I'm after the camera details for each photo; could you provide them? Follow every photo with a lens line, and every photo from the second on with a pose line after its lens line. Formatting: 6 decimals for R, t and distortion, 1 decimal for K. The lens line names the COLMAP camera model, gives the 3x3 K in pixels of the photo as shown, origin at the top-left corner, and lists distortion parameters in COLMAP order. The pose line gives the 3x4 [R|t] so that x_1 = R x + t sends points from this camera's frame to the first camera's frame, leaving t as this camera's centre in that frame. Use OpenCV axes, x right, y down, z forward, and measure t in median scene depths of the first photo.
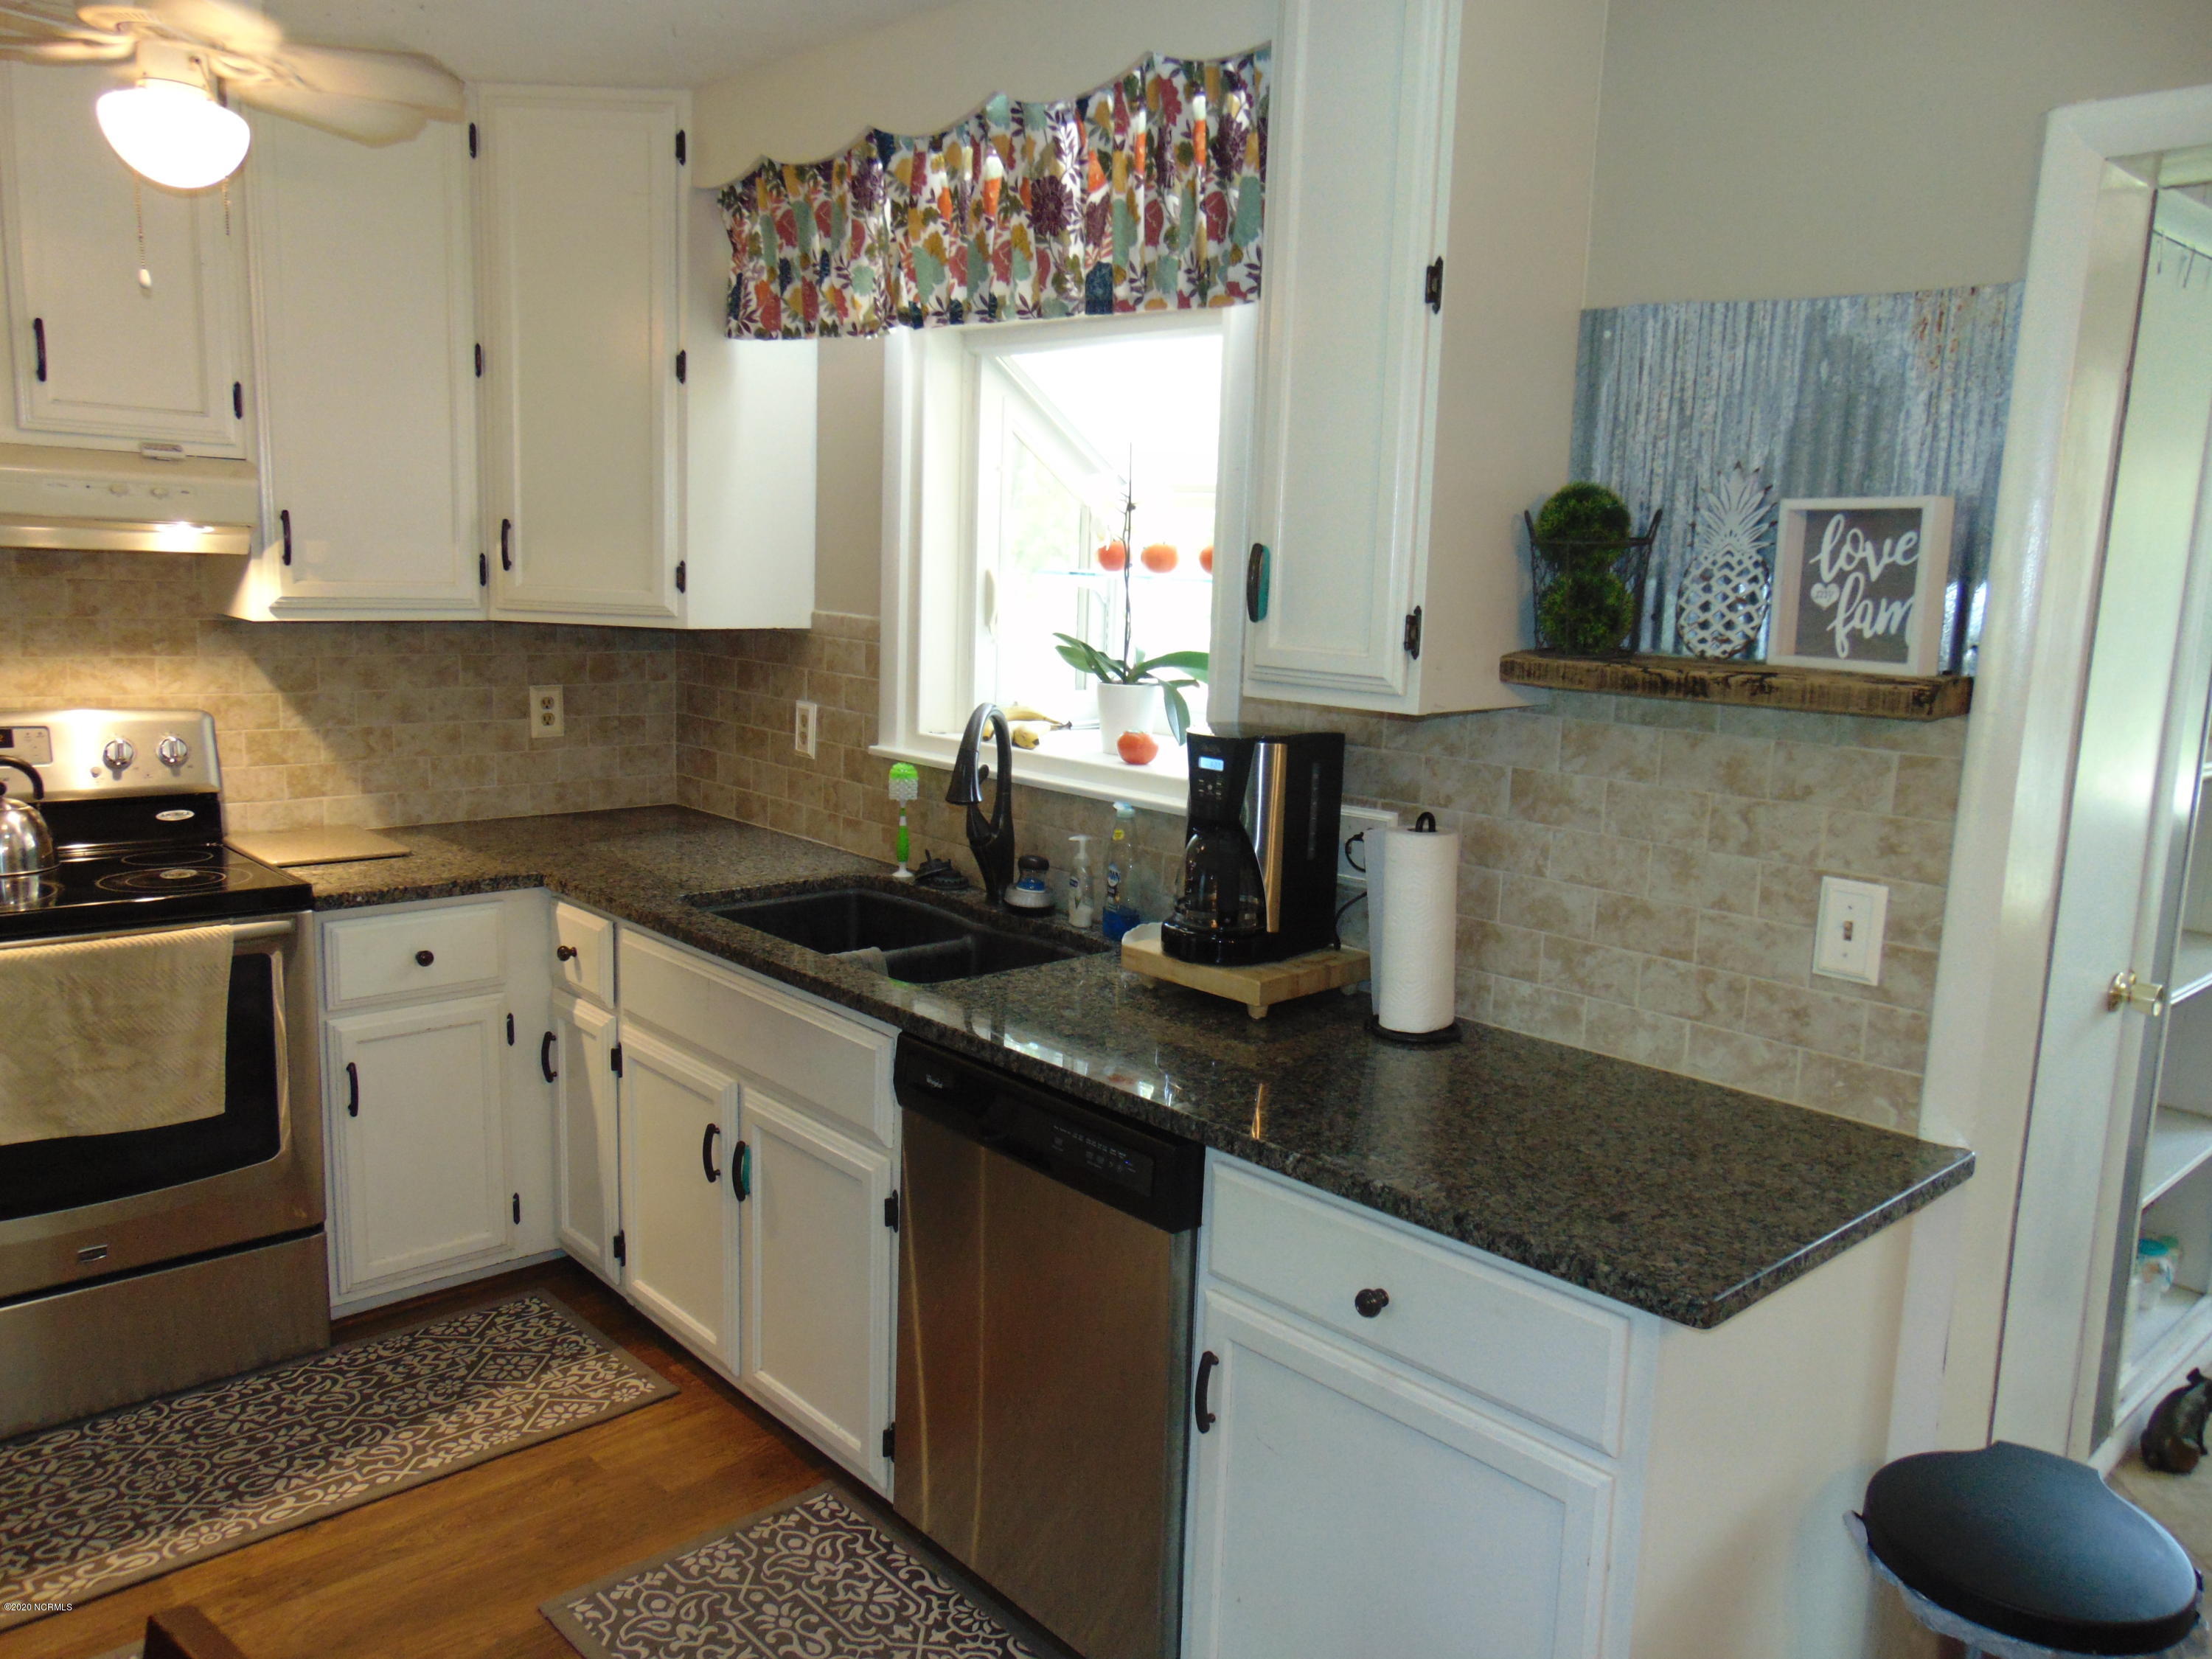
lens RADIAL K [[1695.5, 0, 1105.1], [0, 1695.5, 835.2], [0, 0, 1]] dist [0.005162, 0.040682]
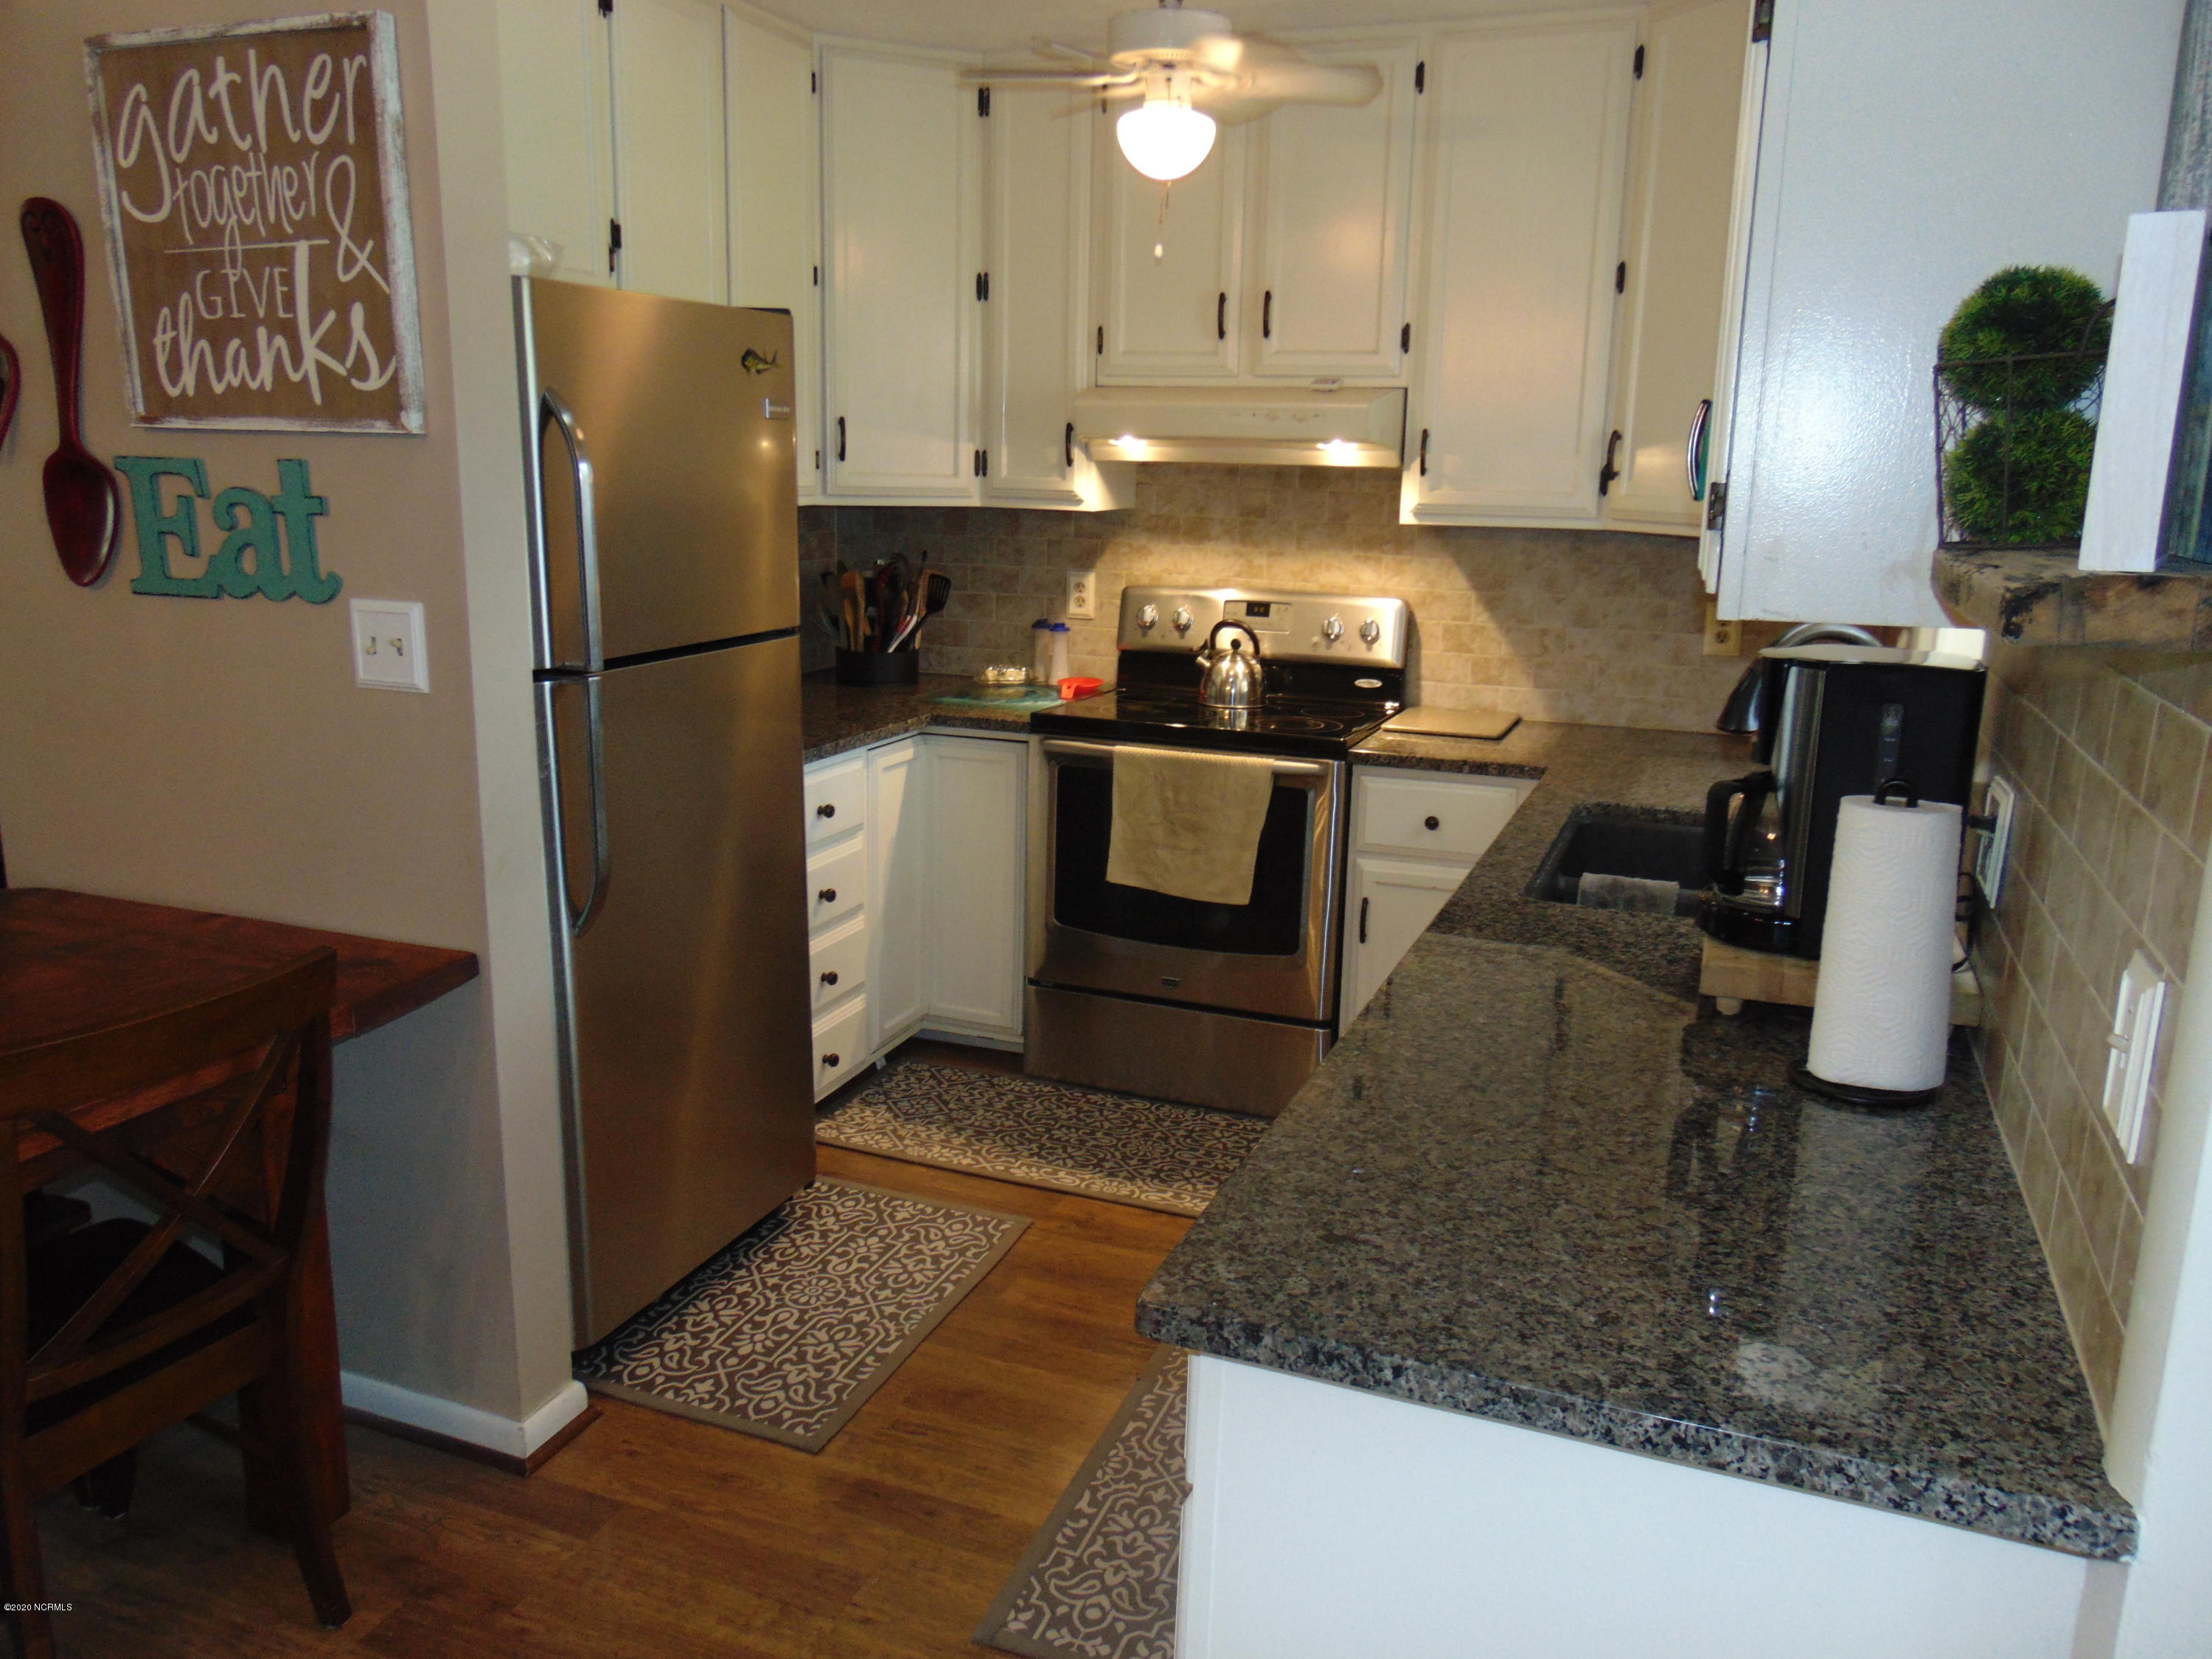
lens RADIAL K [[1695.5, 0, 1105.1], [0, 1695.5, 835.2], [0, 0, 1]] dist [0.005162, 0.040682]
pose [[0.429889, 0.171202, -0.886502, 0.622145], [-0.153987, 0.981375, 0.114851, -0.019835], [0.889654, 0.087137, 0.448245, 0.367943]]
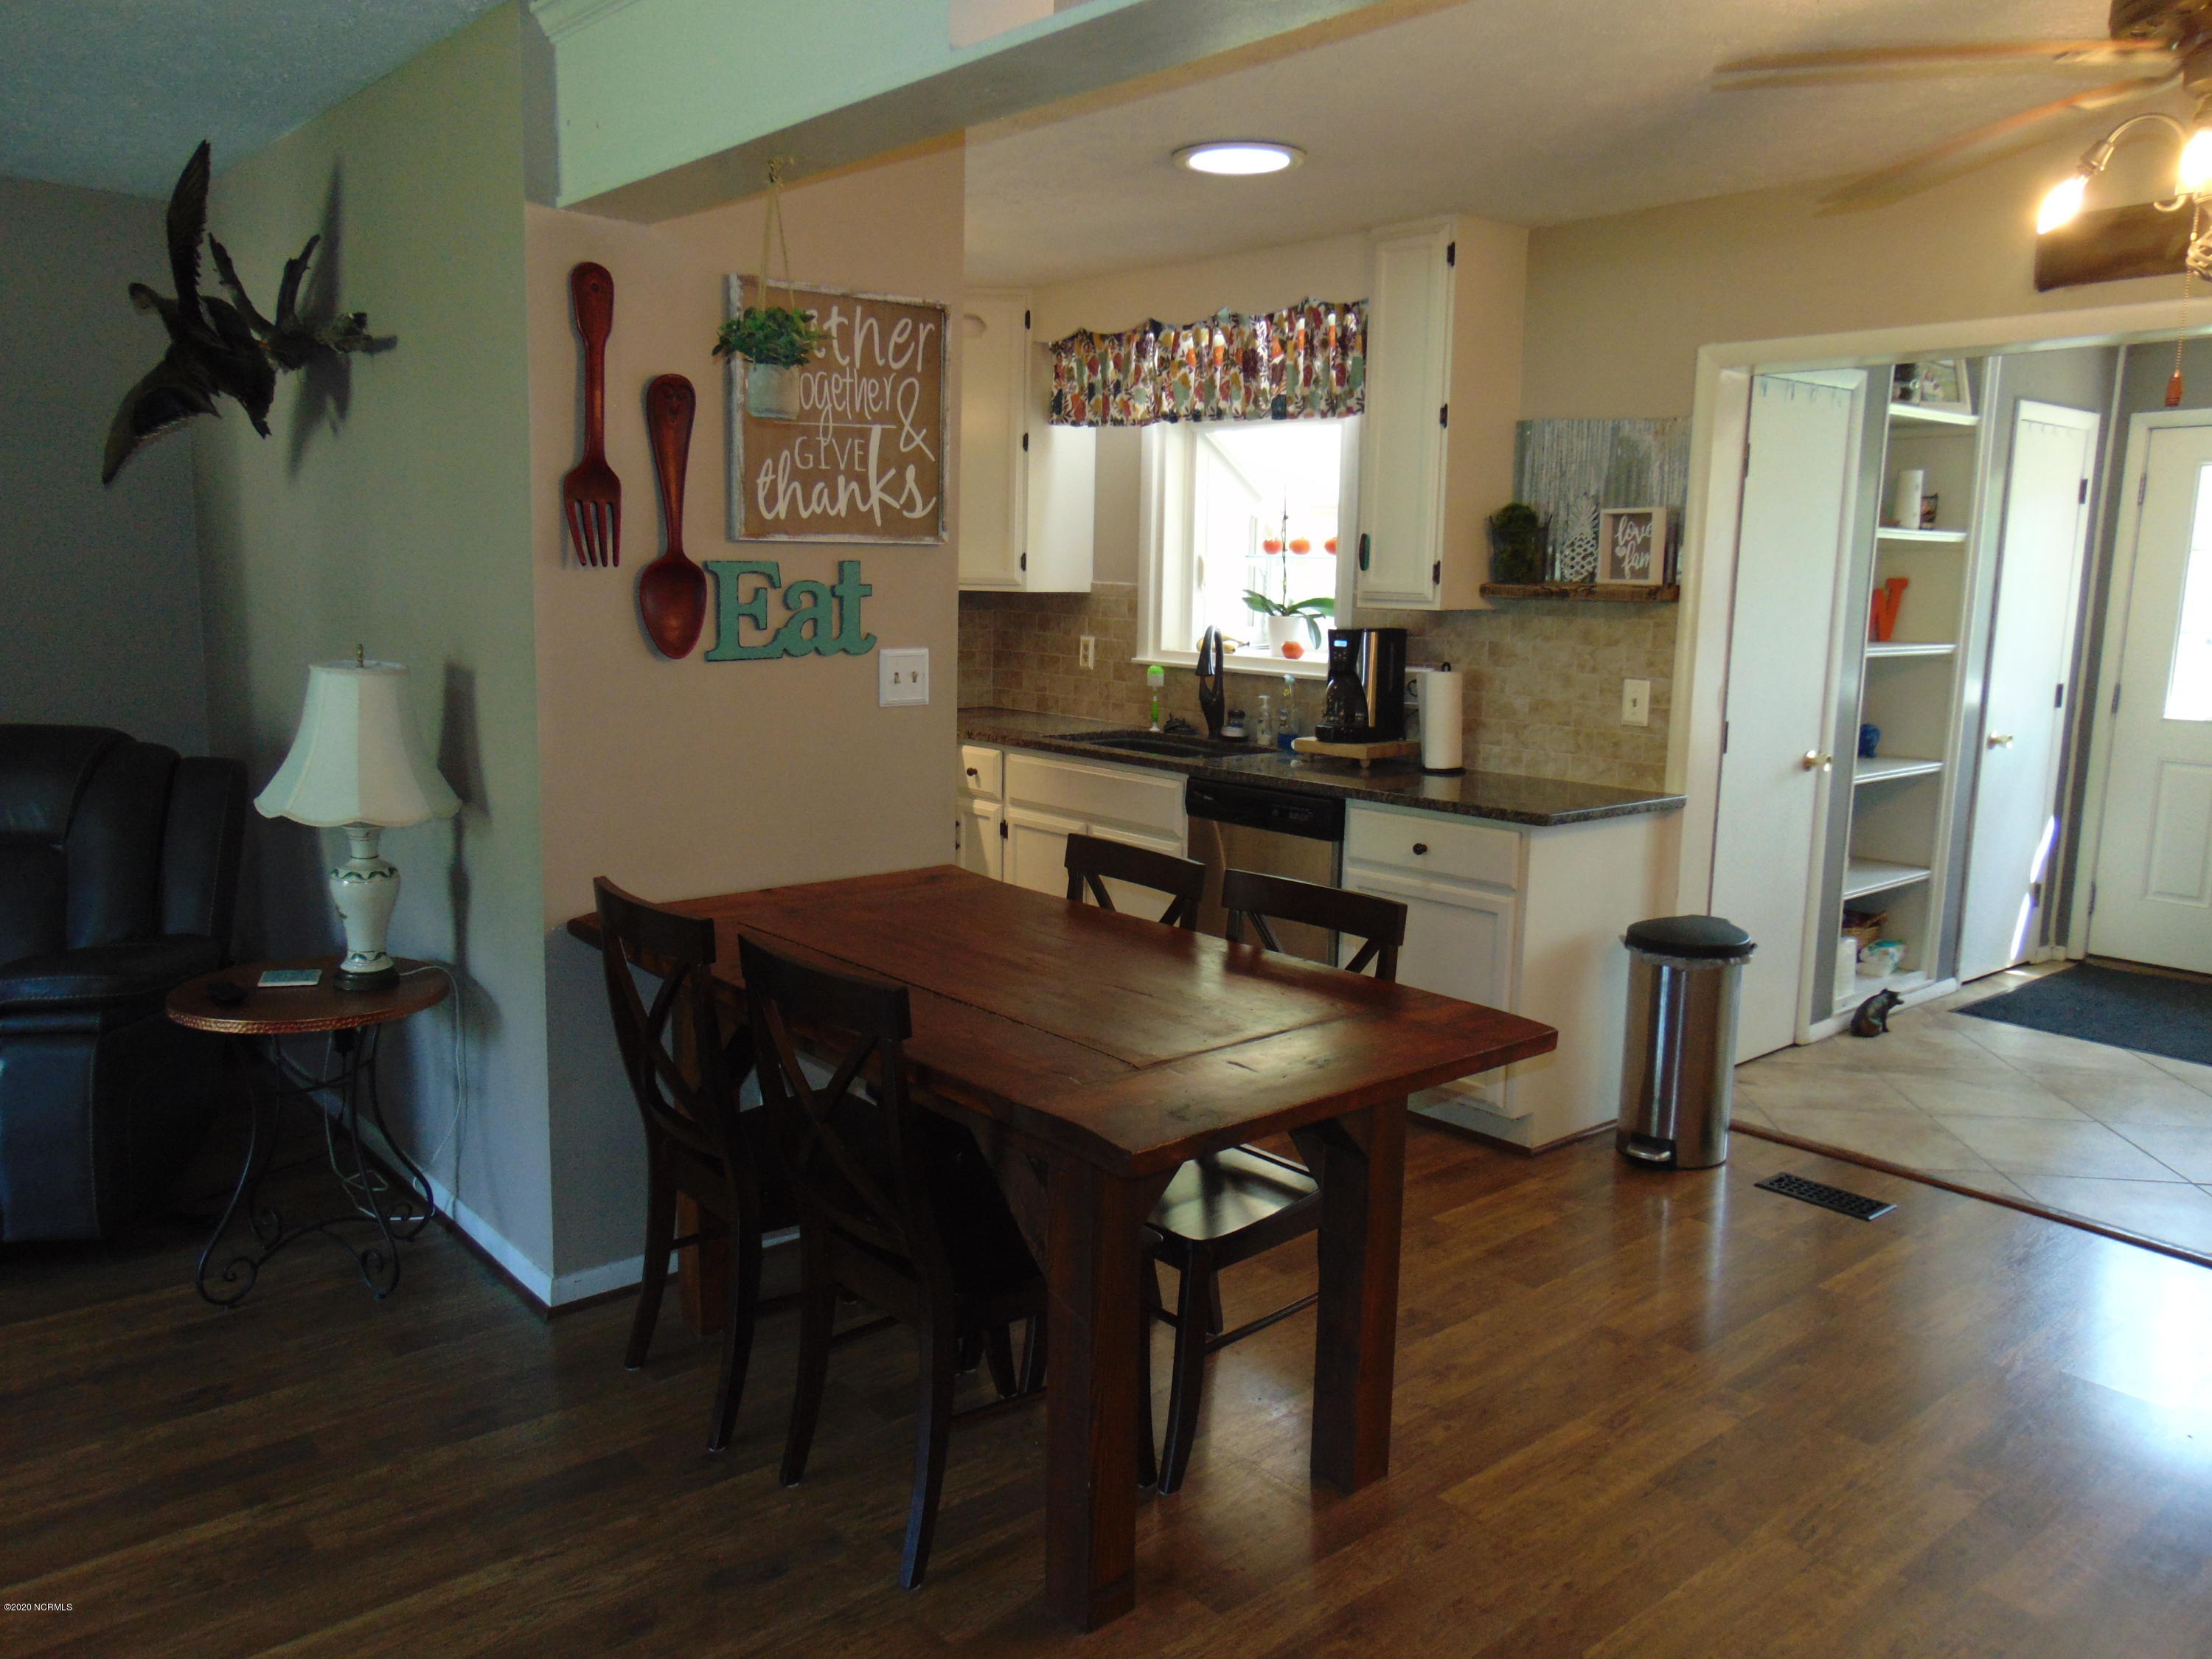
lens RADIAL K [[1663.1, 0, 1102.8], [0, 1663.1, 831.6], [0, 0, 1]] dist [-0.000936, 0.031309]
pose [[0.998798, -0.009048, -0.048177, -0.120054], [0.008851, 0.999952, -0.004296, 0.178014], [0.048214, 0.003864, 0.998830, -0.940045]]
